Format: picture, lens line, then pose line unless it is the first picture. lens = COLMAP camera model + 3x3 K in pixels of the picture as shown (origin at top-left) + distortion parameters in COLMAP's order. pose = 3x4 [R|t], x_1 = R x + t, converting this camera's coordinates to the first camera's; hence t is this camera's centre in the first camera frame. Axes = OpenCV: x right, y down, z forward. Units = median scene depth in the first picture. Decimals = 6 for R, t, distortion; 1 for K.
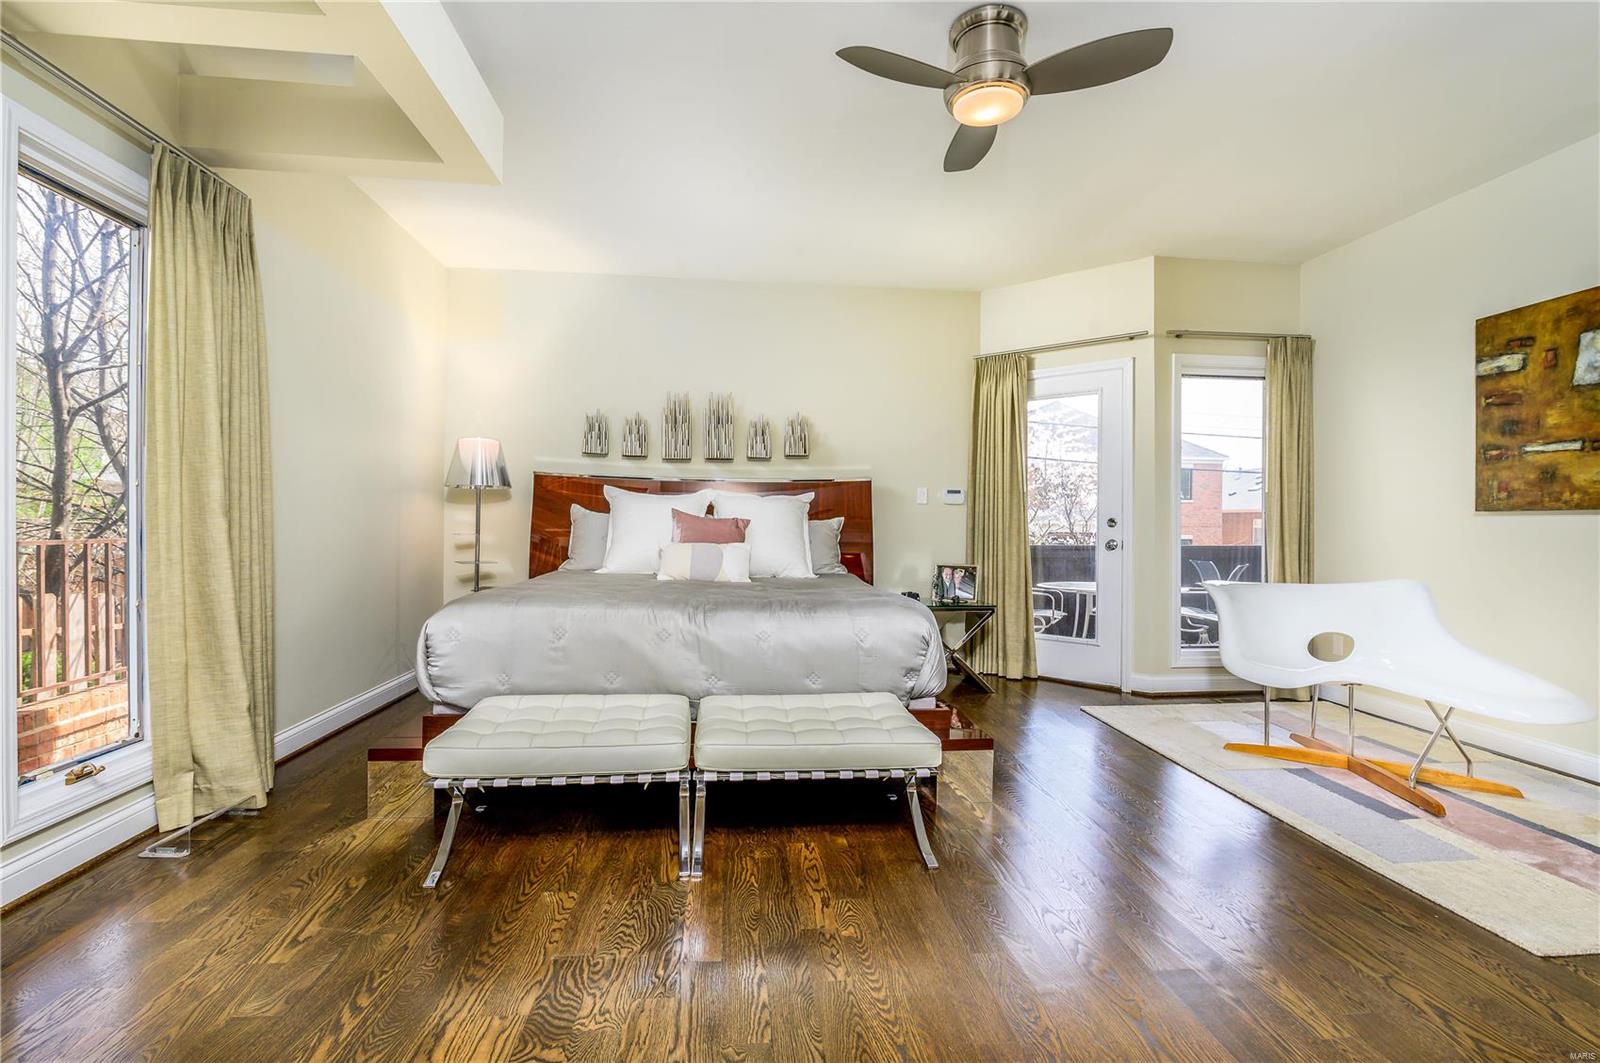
lens RADIAL K [[742.3, 0, 804.5], [0, 742.3, 538.3], [0, 0, 1]] dist [0.000440, -0.000016]
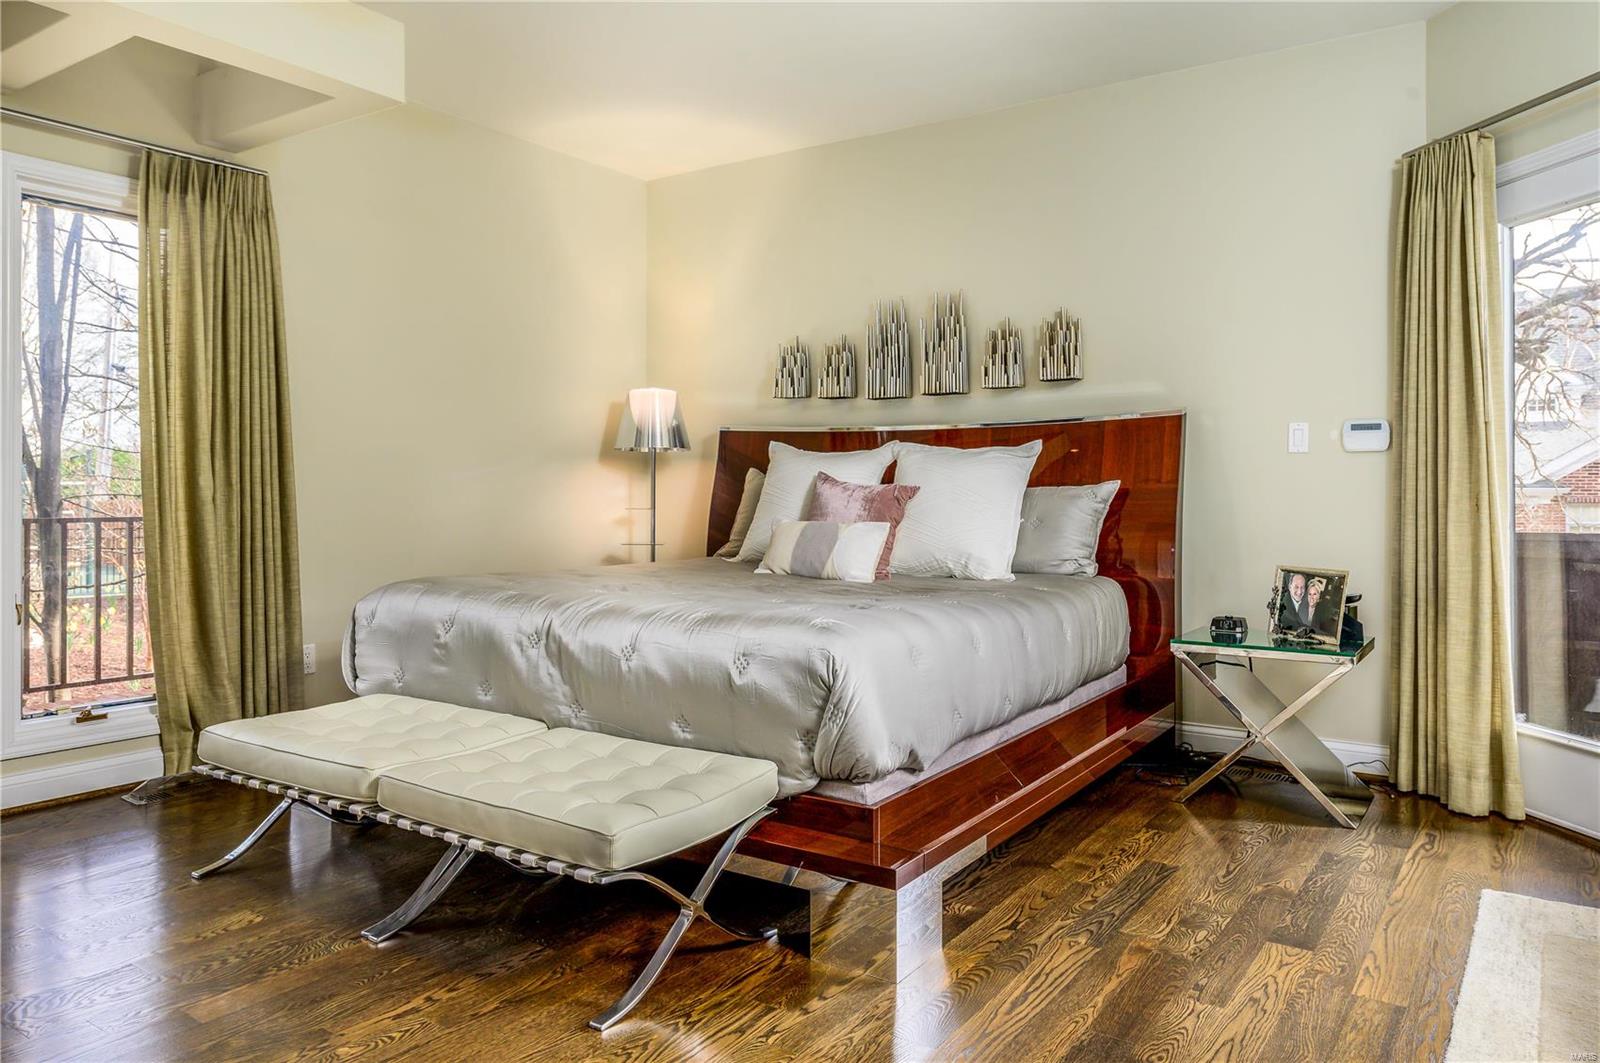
lens RADIAL K [[1114.6, 0, 797.3], [0, 1114.6, 514.1], [0, 0, 1]] dist [0.010953, 0.004245]
pose [[0.754987, 0.005838, -0.655714, 0.510275], [-0.006626, 0.999977, 0.001273, -0.001593], [0.655706, 0.003384, 0.755008, 0.208505]]
